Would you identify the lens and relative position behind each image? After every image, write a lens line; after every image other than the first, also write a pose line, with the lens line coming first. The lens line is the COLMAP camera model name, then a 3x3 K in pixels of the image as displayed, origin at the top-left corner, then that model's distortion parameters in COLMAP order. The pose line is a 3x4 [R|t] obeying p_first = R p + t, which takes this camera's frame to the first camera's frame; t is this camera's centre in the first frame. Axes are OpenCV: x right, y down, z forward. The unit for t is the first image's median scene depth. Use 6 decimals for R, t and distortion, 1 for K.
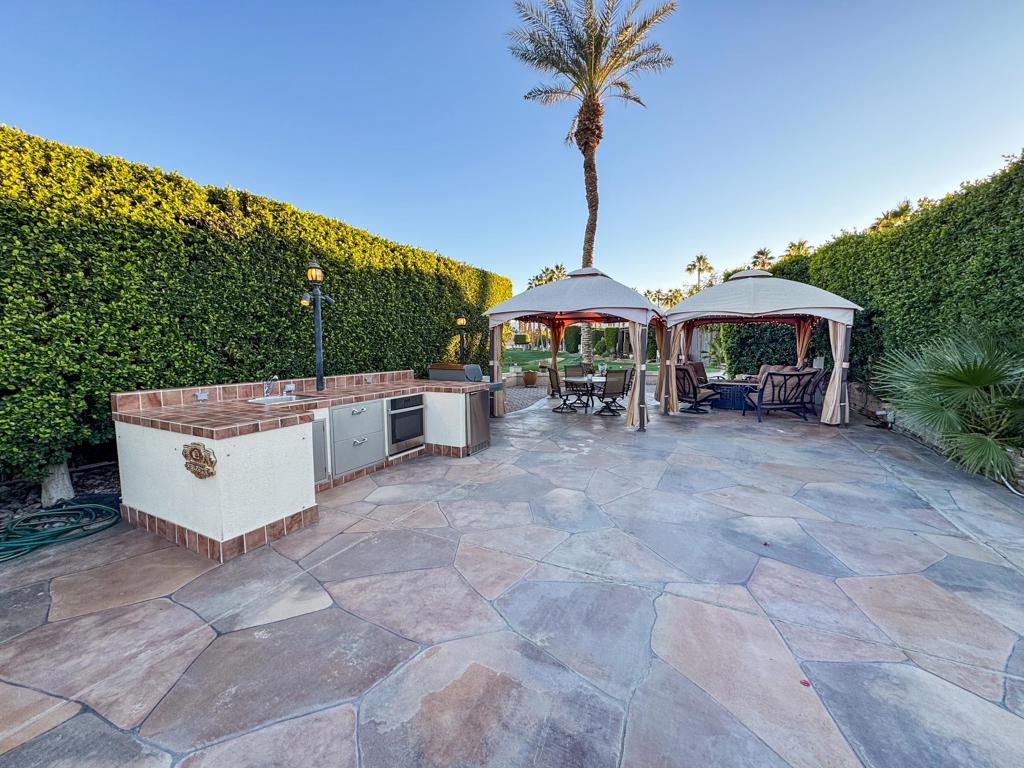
lens RADIAL K [[407.5, 0, 511.4], [0, 407.5, 383.5], [0, 0, 1]] dist [-0.000692, 0.000045]
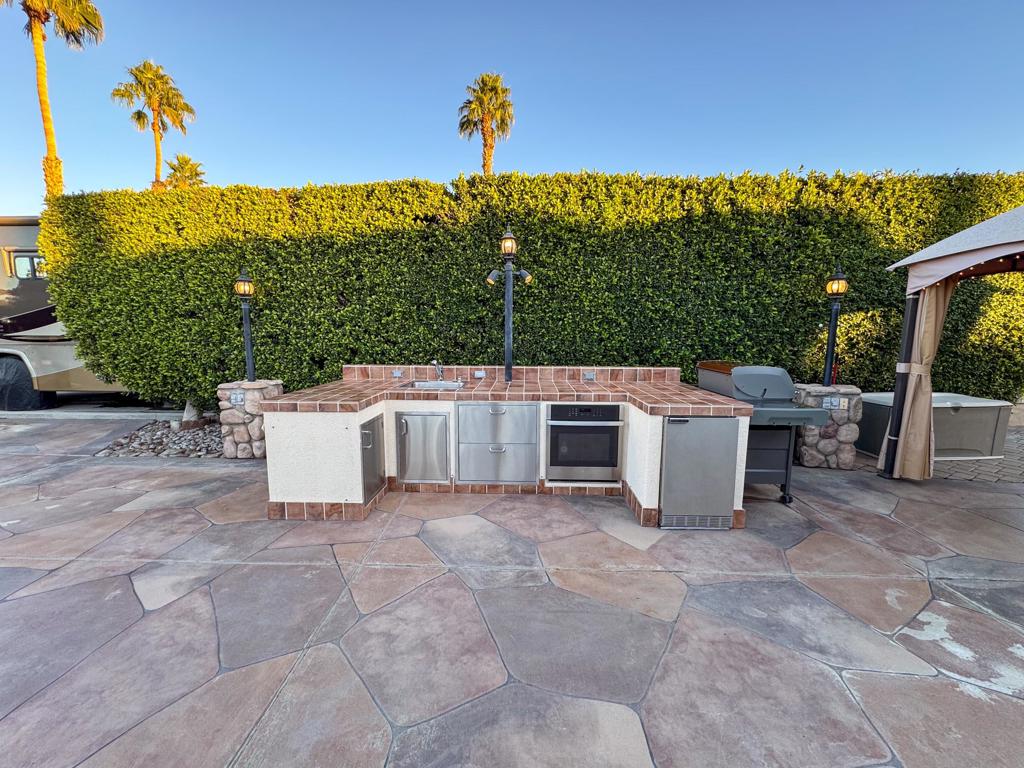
lens RADIAL K [[407.5, 0, 511.4], [0, 407.5, 383.5], [0, 0, 1]] dist [-0.000692, 0.000045]
pose [[0.424526, 0.116370, -0.897906, 0.326172], [-0.089233, 0.992255, 0.086409, -0.055444], [0.901008, 0.043440, 0.431623, 0.644451]]
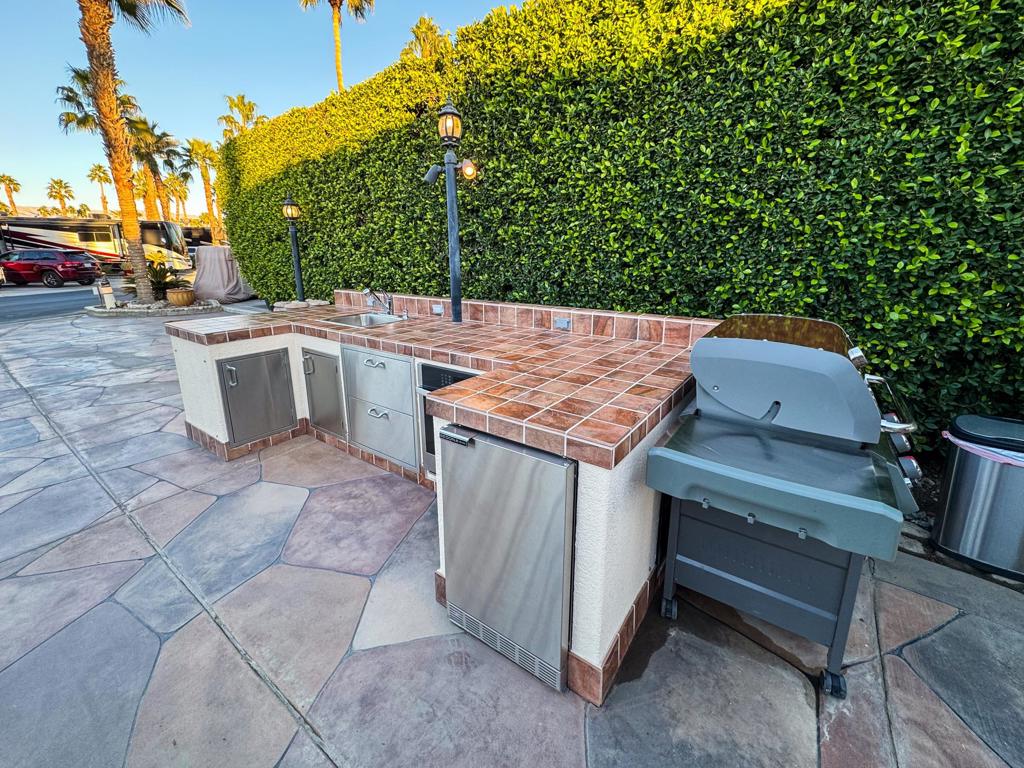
lens RADIAL K [[423.4, 0, 515.9], [0, 423.4, 347.5], [0, 0, 1]] dist [0.001310, 0.000173]
pose [[-0.144033, 0.219023, -0.965030, 0.169201], [-0.090494, 0.968197, 0.233248, -0.108858], [0.985426, 0.120925, -0.119632, 1.203438]]
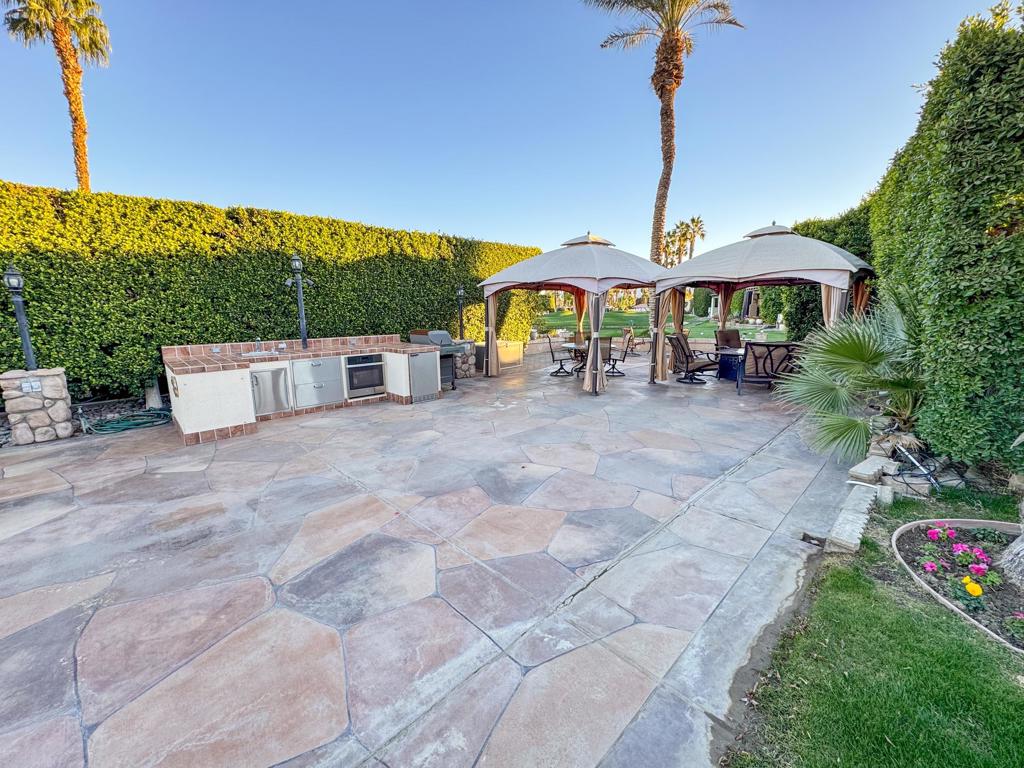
lens RADIAL K [[407.5, 0, 511.4], [0, 407.5, 383.5], [0, 0, 1]] dist [-0.000692, 0.000045]
pose [[0.944487, 0.053470, -0.324168, 0.671519], [-0.024322, 0.995340, 0.093312, -0.011814], [0.327646, -0.080247, 0.941386, -0.092034]]
